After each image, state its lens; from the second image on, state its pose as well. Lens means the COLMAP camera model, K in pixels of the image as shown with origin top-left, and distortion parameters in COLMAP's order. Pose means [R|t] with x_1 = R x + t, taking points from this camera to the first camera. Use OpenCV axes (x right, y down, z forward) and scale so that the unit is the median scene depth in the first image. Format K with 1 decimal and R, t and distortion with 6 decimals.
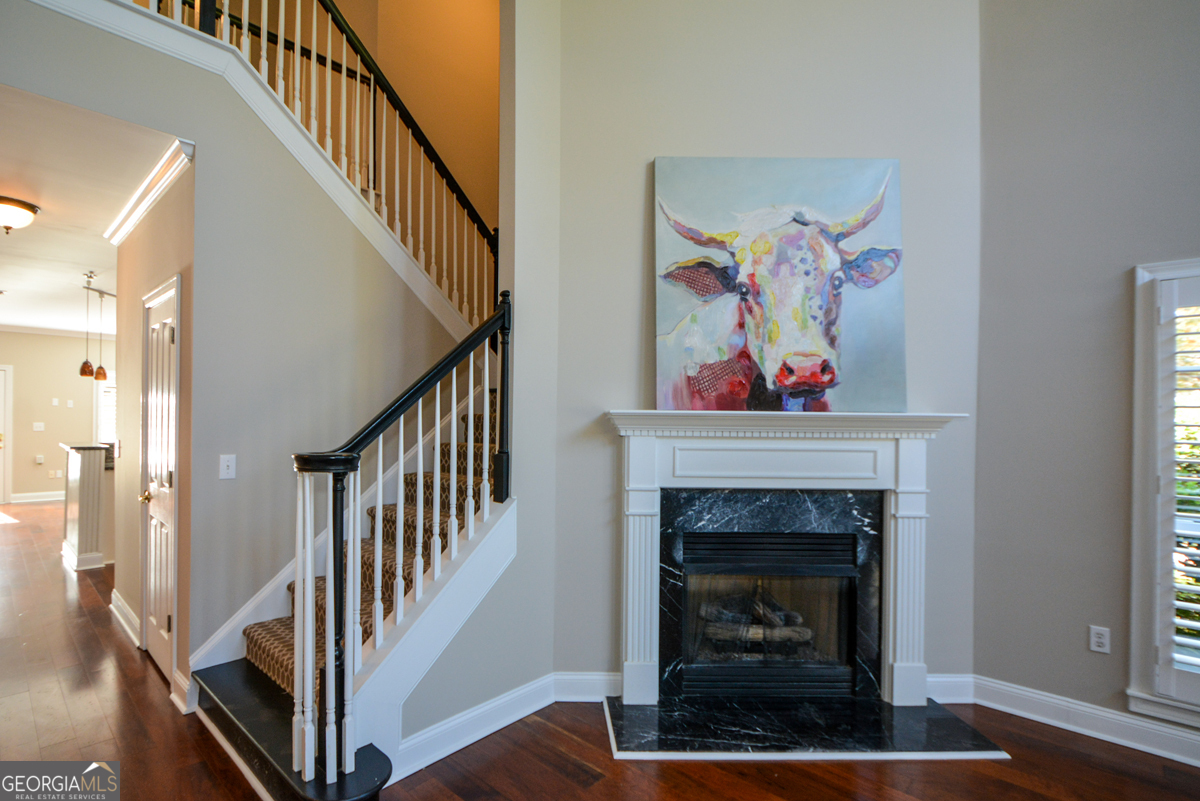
lens RADIAL K [[590.7, 0, 591.0], [0, 590.7, 412.0], [0, 0, 1]] dist [-0.005444, -0.001592]
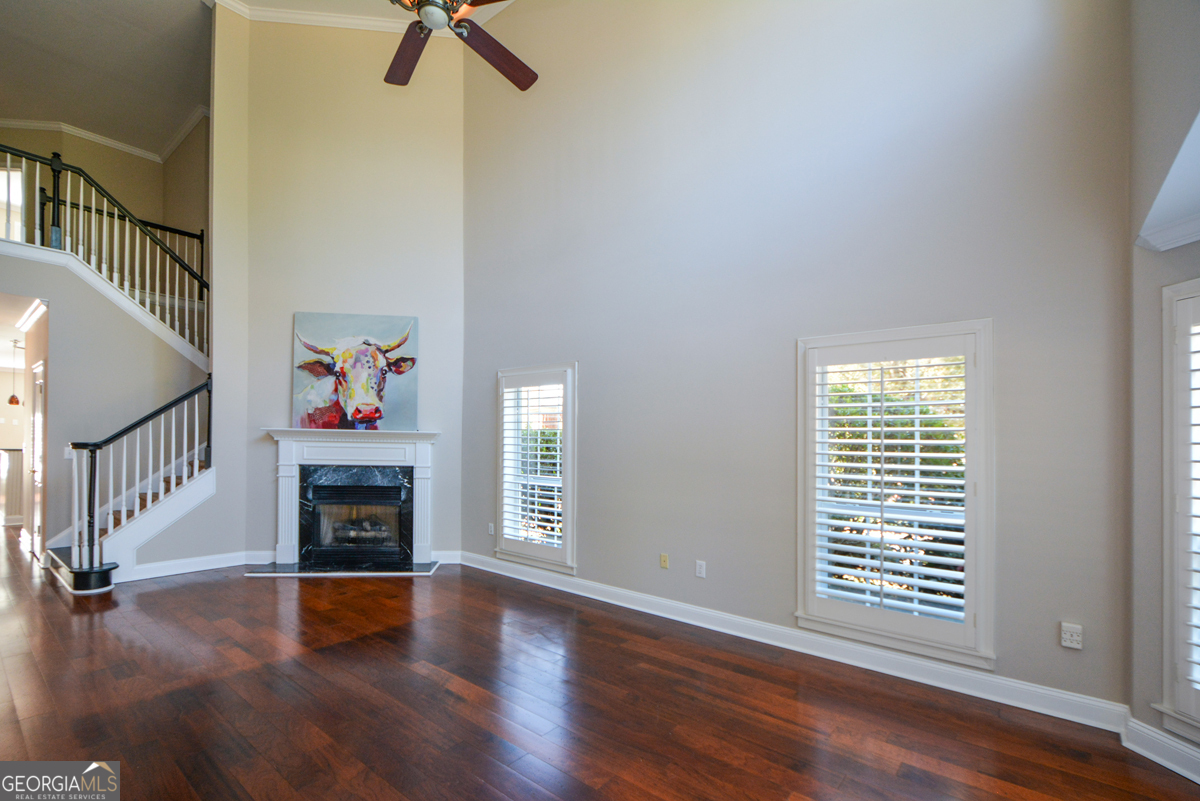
lens RADIAL K [[532.3, 0, 674.1], [0, 532.3, 439.0], [0, 0, 1]] dist [0.004592, -0.006796]
pose [[0.989544, 0.010350, 0.143857, 1.180236], [-0.011052, 0.999931, 0.004080, 0.012095], [-0.143804, -0.005627, 0.989590, -1.112836]]
